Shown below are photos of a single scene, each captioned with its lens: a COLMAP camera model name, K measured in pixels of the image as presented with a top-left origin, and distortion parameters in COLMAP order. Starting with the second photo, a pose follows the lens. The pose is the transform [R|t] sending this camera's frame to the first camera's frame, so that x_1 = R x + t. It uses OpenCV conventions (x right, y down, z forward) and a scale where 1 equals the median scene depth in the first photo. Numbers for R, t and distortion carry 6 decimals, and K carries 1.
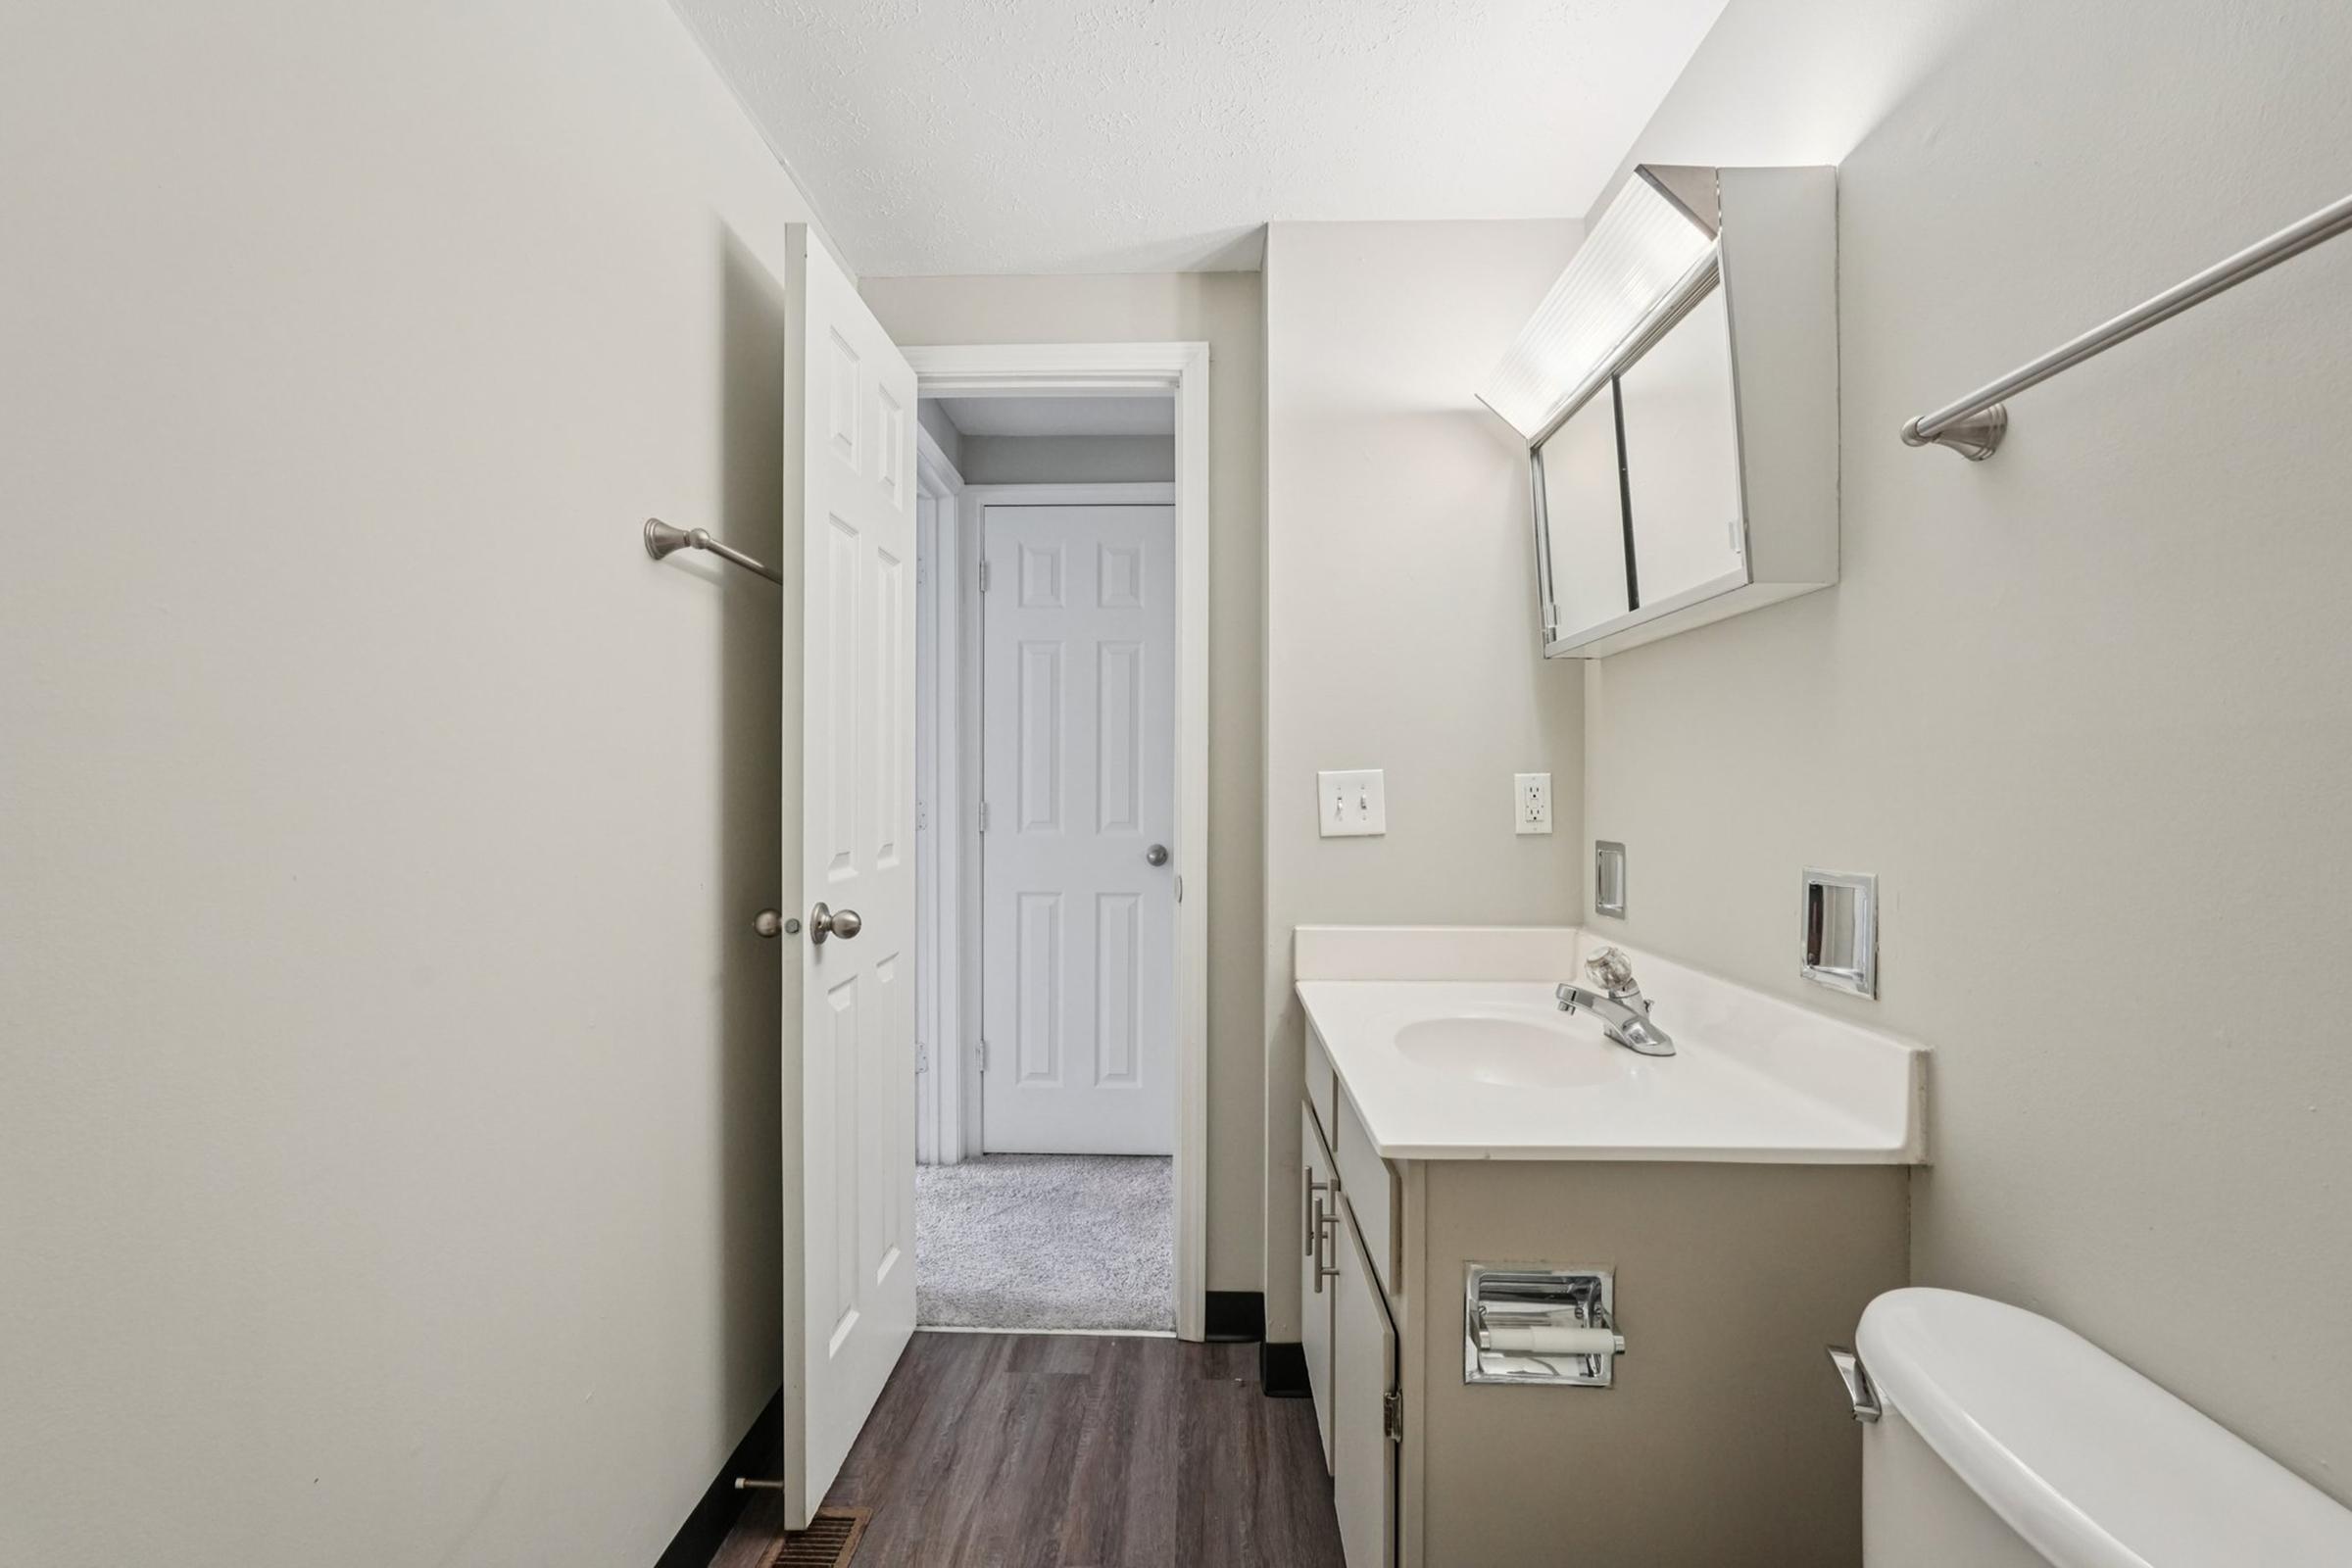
lens RADIAL K [[1033.8, 0, 1173.9], [0, 1033.8, 787.8], [0, 0, 1]] dist [-0.017180, 0.008700]
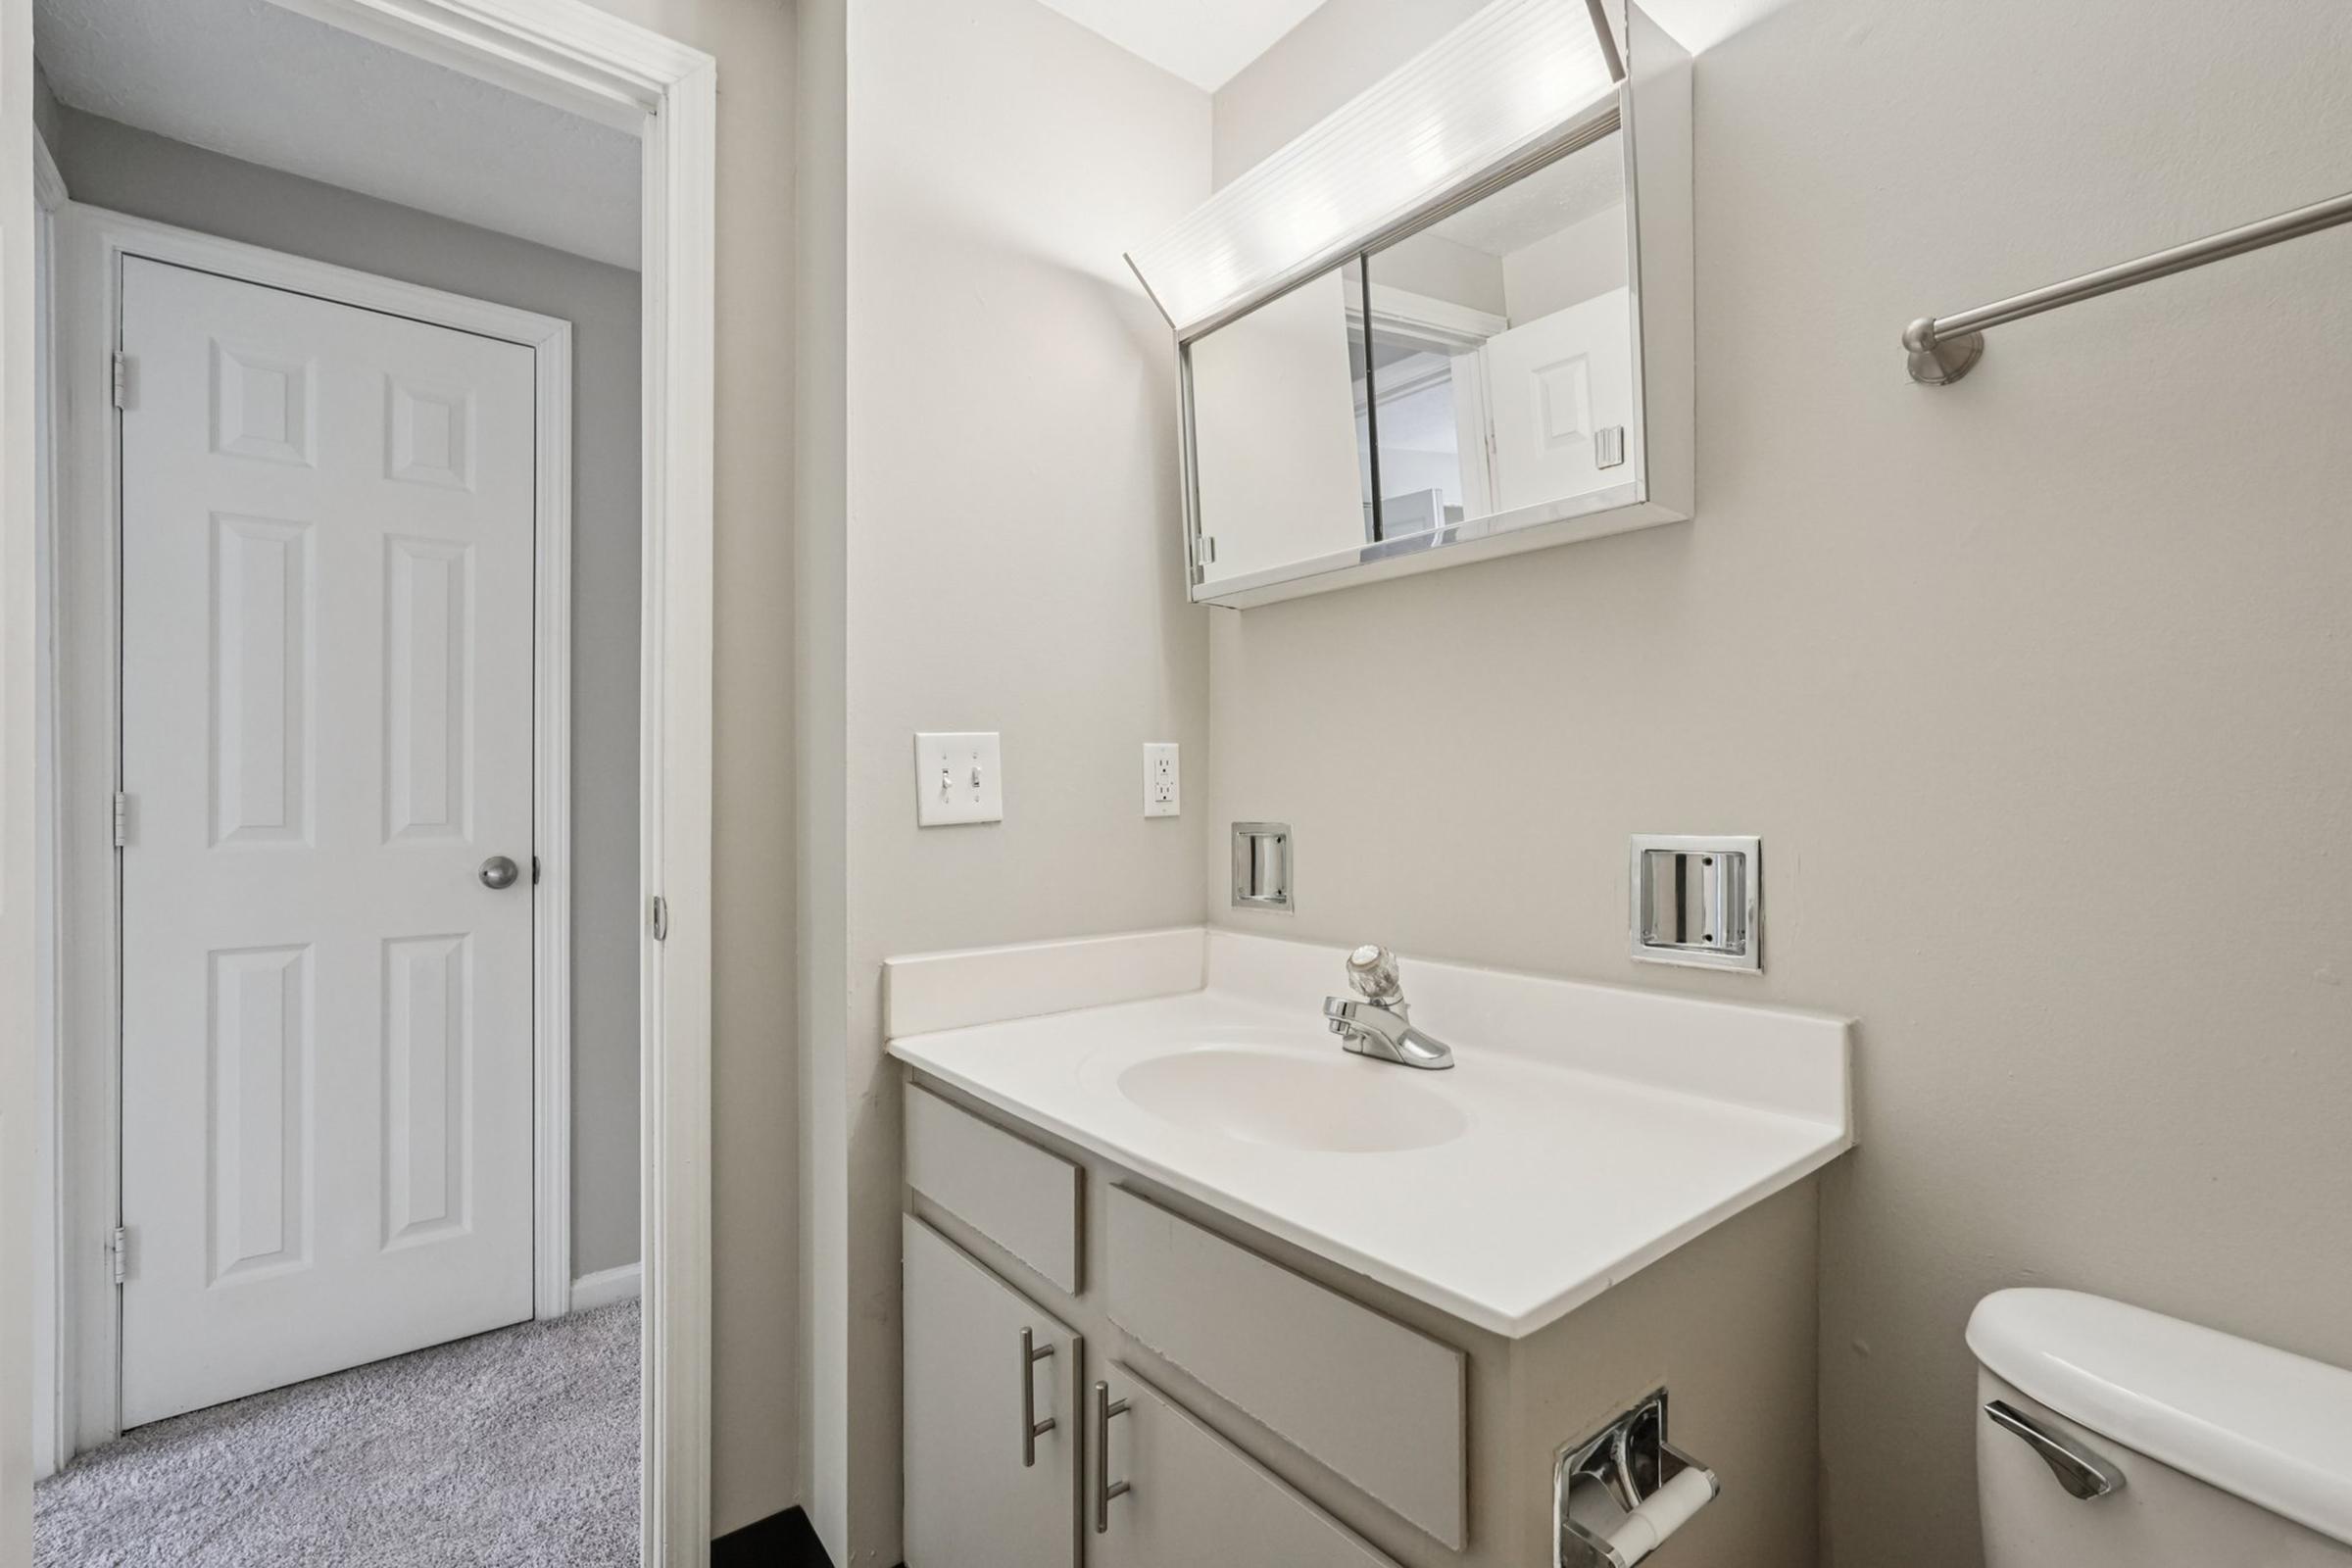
lens RADIAL K [[1021.9, 0, 1173.8], [0, 1021.9, 794.5], [0, 0, 1]] dist [-0.014739, 0.006286]
pose [[0.763016, -0.002436, 0.646375, -0.170542], [0.002218, 0.999997, 0.001151, 0.025639], [-0.646376, 0.000556, 0.763019, 0.366071]]
